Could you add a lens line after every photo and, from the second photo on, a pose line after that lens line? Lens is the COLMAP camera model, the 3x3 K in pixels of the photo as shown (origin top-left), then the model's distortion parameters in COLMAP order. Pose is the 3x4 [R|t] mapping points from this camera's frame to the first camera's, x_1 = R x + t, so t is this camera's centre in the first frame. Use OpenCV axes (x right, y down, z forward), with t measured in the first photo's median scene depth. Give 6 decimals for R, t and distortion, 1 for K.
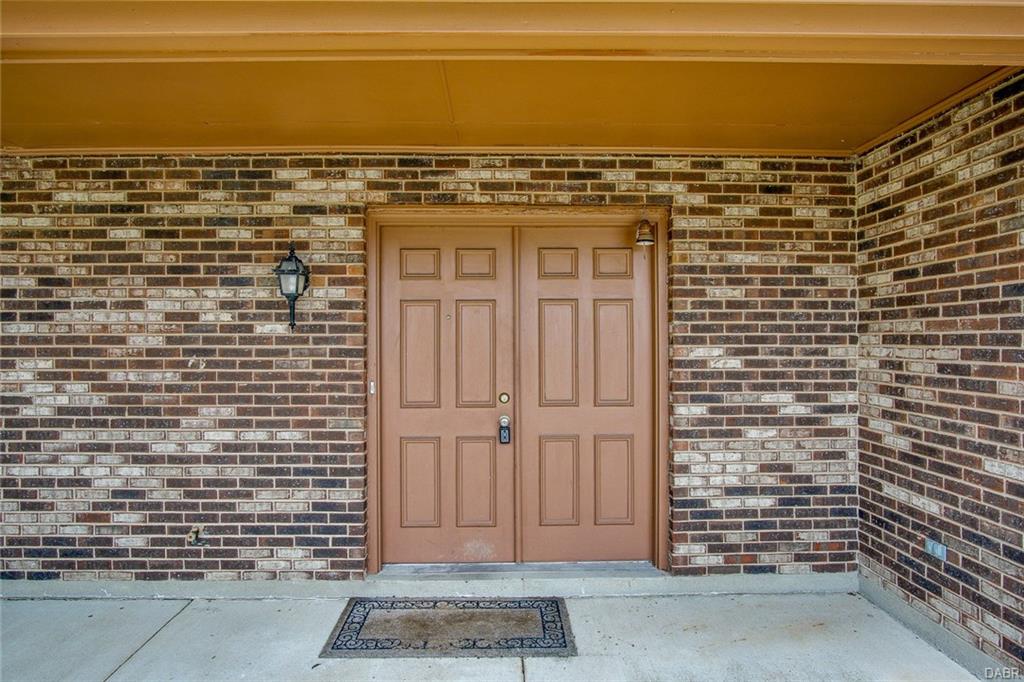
lens RADIAL K [[553.0, 0, 508.2], [0, 553.0, 338.6], [0, 0, 1]] dist [-0.028709, 0.003602]
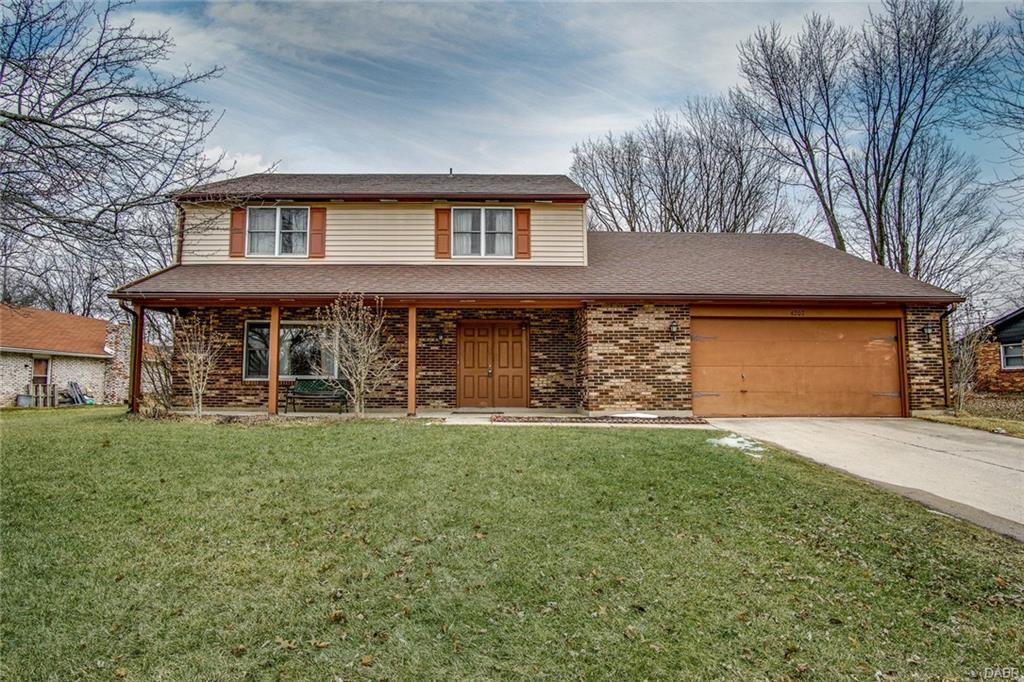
lens RADIAL K [[553.0, 0, 511.7], [0, 553.0, 343.7], [0, 0, 1]] dist [-0.028709, 0.003602]
pose [[0.999991, 0.003416, -0.002431, 0.168263], [-0.003599, 0.996822, -0.079583, 0.279893], [0.002151, 0.079591, 0.996825, -3.180234]]
